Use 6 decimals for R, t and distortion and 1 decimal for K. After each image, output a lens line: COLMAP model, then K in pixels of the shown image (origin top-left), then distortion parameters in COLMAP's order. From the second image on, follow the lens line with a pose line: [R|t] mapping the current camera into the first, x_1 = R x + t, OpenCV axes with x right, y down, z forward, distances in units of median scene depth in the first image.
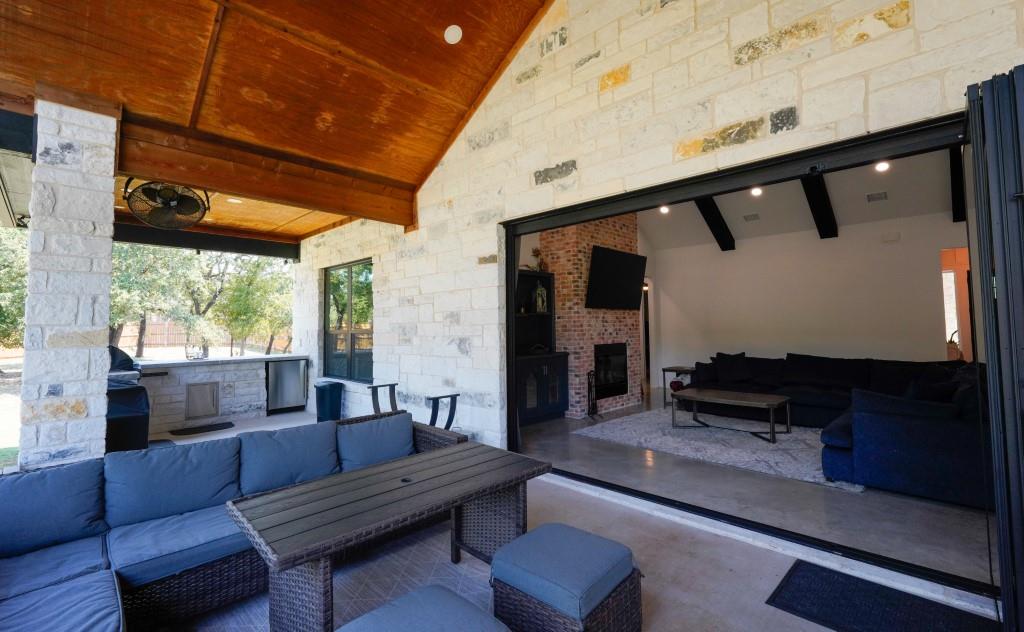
lens RADIAL K [[450.1, 0, 510.0], [0, 450.1, 306.8], [0, 0, 1]] dist [-0.001235, -0.000049]
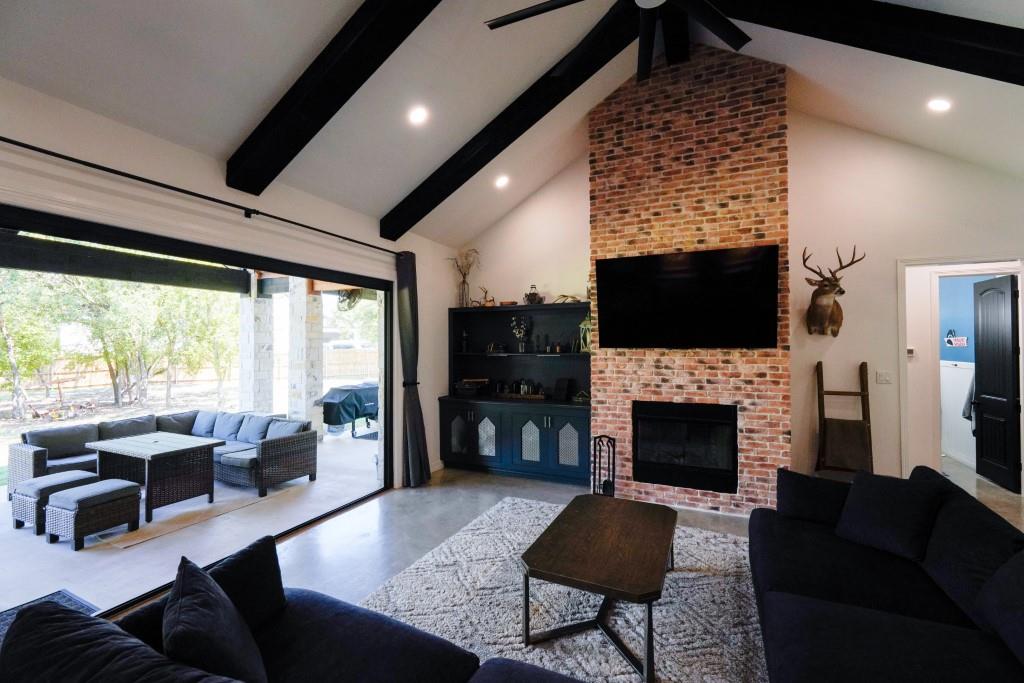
lens RADIAL K [[422.7, 0, 516.6], [0, 422.7, 345.6], [0, 0, 1]] dist [0.001730, 0.000180]
pose [[0.347500, 0.010146, -0.937625, 0.704862], [0.040549, 0.998843, 0.025836, -0.022224], [0.936803, -0.046998, 0.346687, 0.593034]]
